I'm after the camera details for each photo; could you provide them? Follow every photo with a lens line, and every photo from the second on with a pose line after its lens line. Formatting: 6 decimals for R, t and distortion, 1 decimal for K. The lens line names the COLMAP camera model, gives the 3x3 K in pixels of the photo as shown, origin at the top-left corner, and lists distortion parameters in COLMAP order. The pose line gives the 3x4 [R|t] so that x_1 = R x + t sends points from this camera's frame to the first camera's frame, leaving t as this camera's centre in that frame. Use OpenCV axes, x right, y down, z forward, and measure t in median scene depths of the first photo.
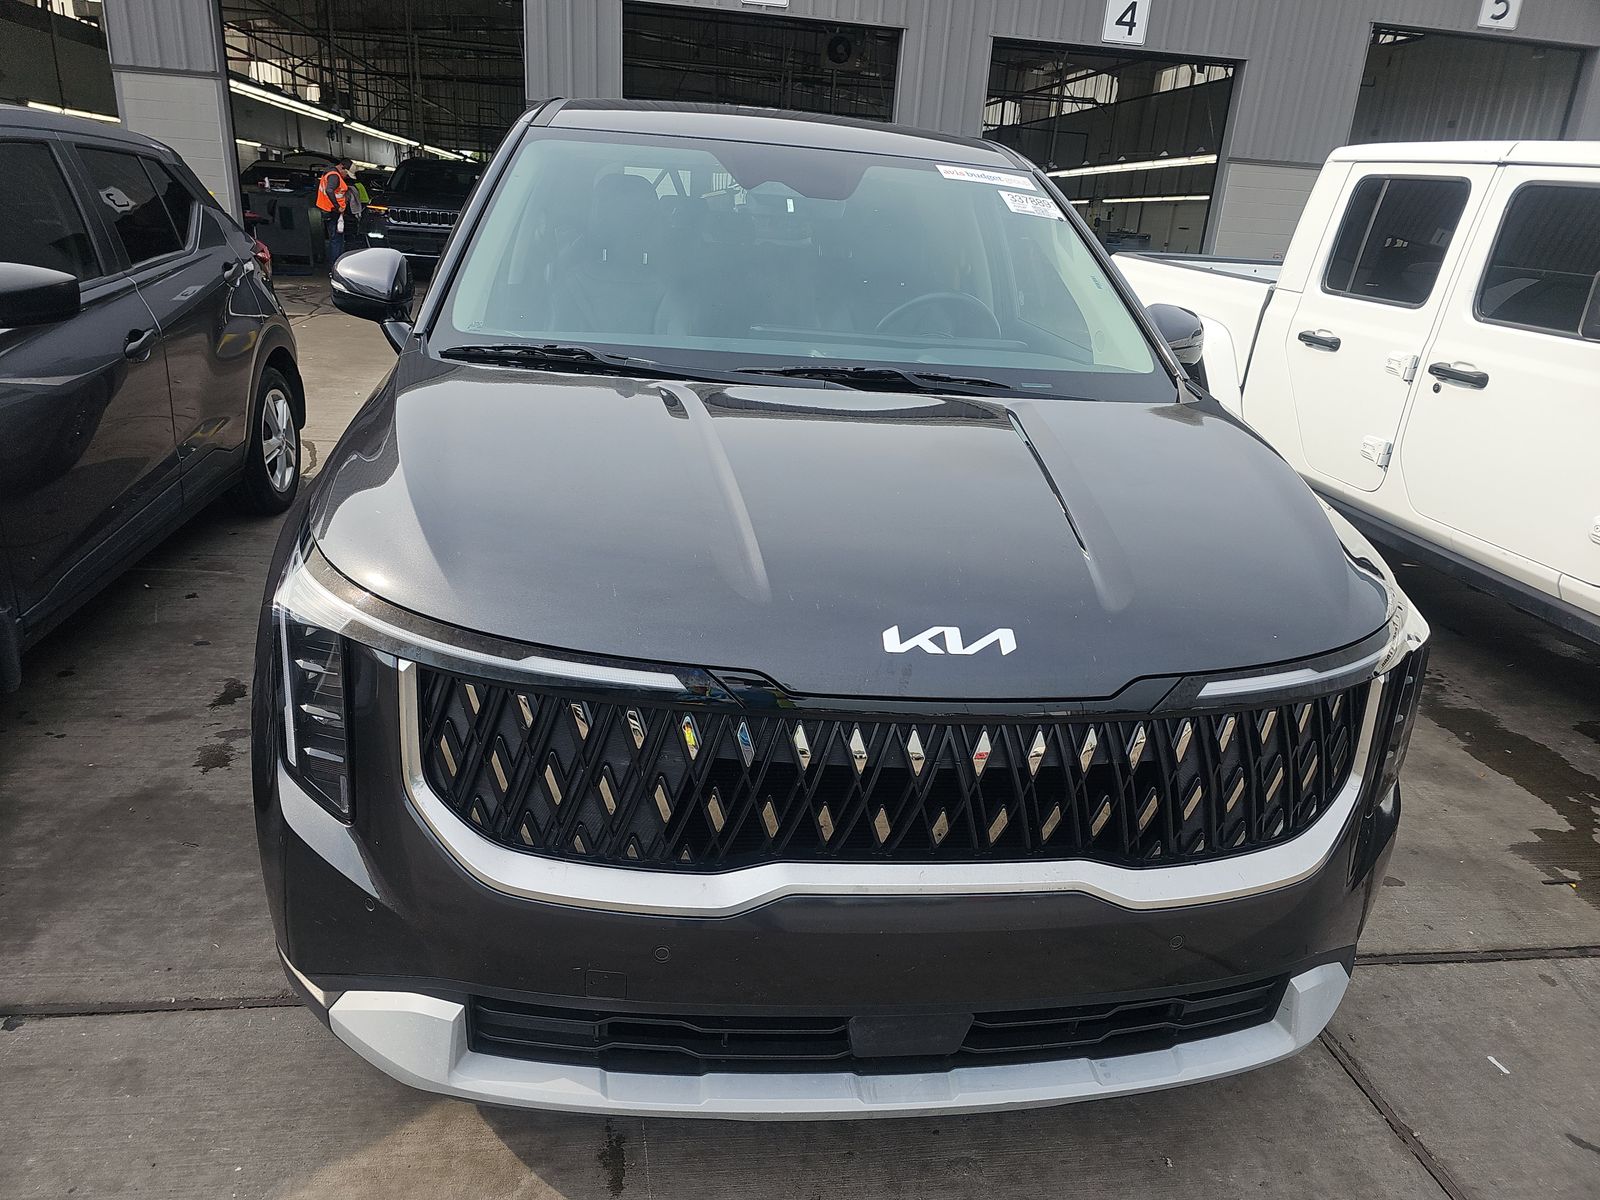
lens RADIAL K [[1068.9, 0, 800.0], [0, 1068.9, 600.0], [0, 0, 1]] dist [0.063507, -0.058987]
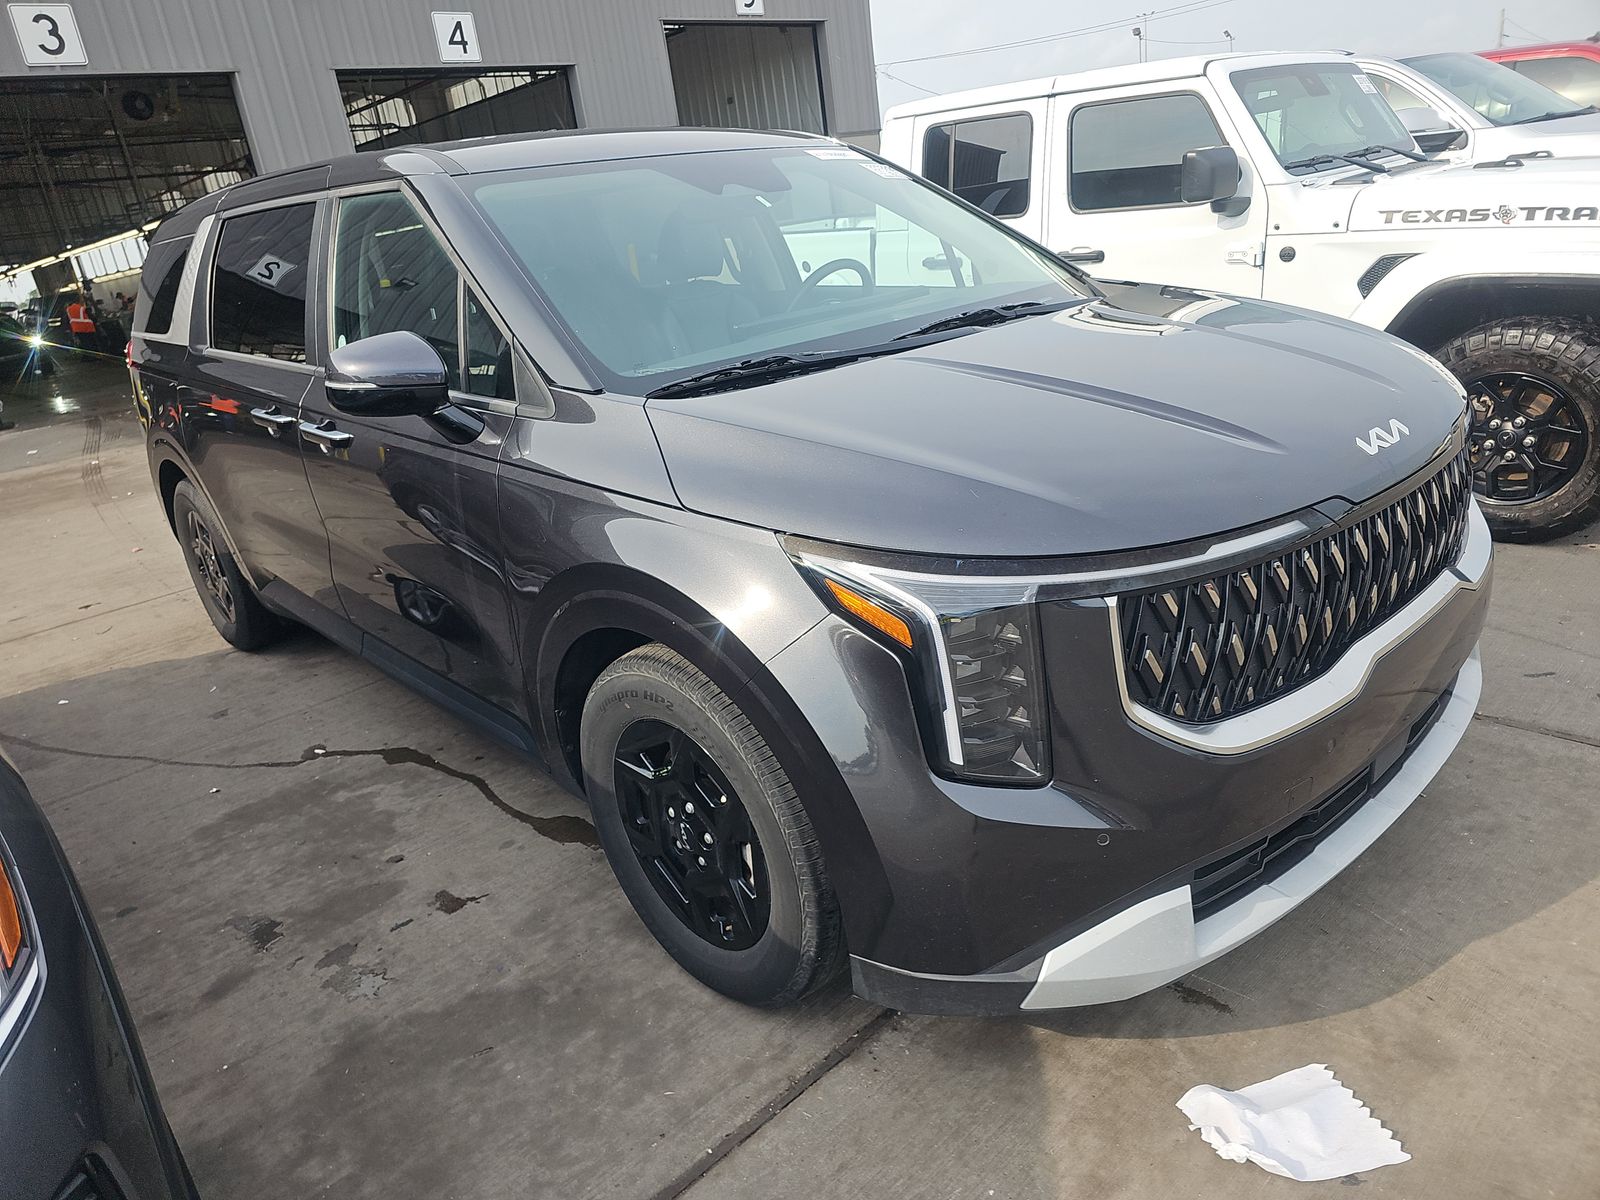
lens RADIAL K [[1060.0, 0, 799.1], [0, 1060.0, 581.5], [0, 0, 1]] dist [0.085862, -0.096578]
pose [[0.804249, -0.348214, 0.481592, -0.526018], [0.360696, 0.930045, 0.070111, -0.068535], [-0.472316, 0.117322, 0.873587, 0.092227]]
